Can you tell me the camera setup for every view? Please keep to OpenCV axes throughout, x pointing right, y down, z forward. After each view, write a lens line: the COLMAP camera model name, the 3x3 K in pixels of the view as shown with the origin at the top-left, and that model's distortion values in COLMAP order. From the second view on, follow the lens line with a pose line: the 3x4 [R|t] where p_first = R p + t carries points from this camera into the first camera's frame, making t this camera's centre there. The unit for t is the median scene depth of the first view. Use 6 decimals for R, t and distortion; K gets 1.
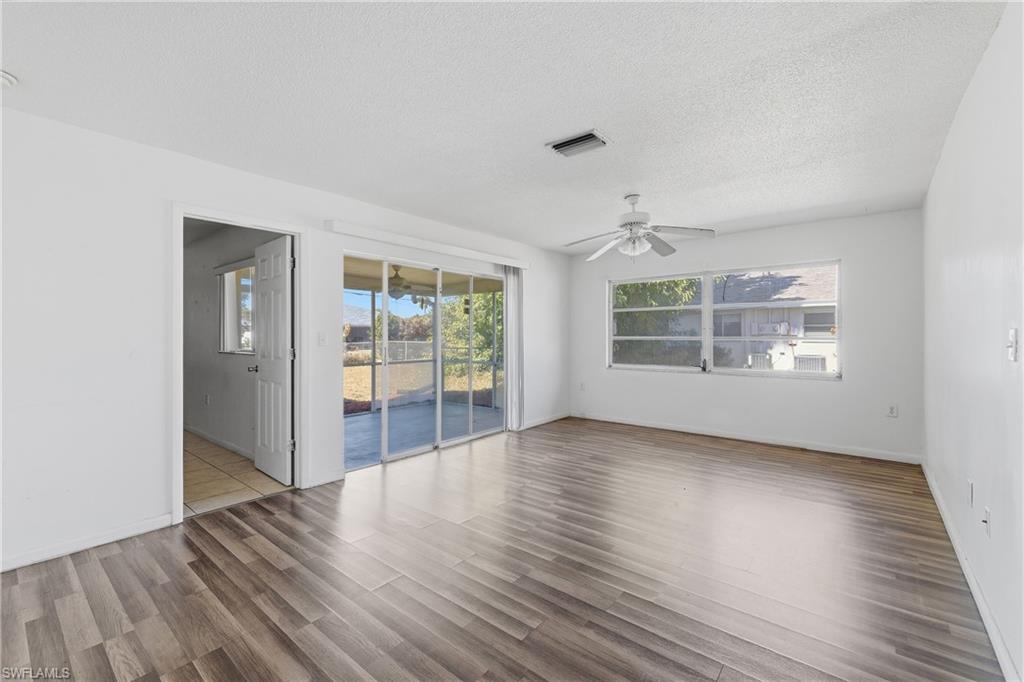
lens RADIAL K [[428.0, 0, 513.1], [0, 428.0, 332.9], [0, 0, 1]] dist [-0.002171, -0.000681]
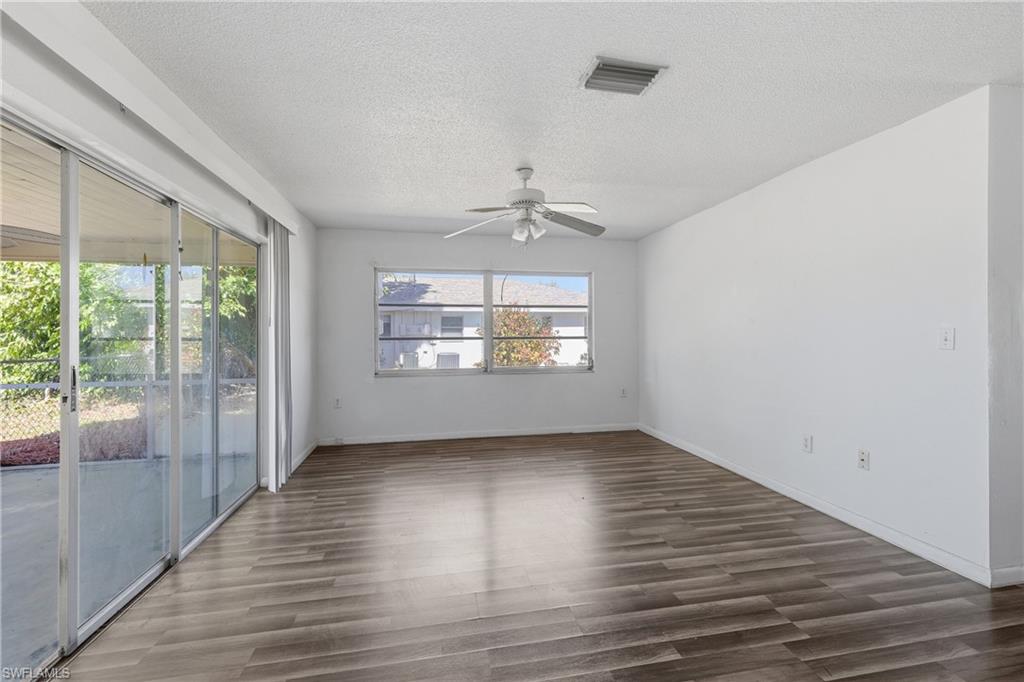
lens RADIAL K [[428.0, 0, 513.1], [0, 428.0, 332.9], [0, 0, 1]] dist [-0.002171, -0.000681]
pose [[0.629820, 0.002608, 0.776737, -0.231875], [-0.000330, 0.999995, -0.003090, 0.002983], [-0.776741, 0.001690, 0.629817, 0.287537]]
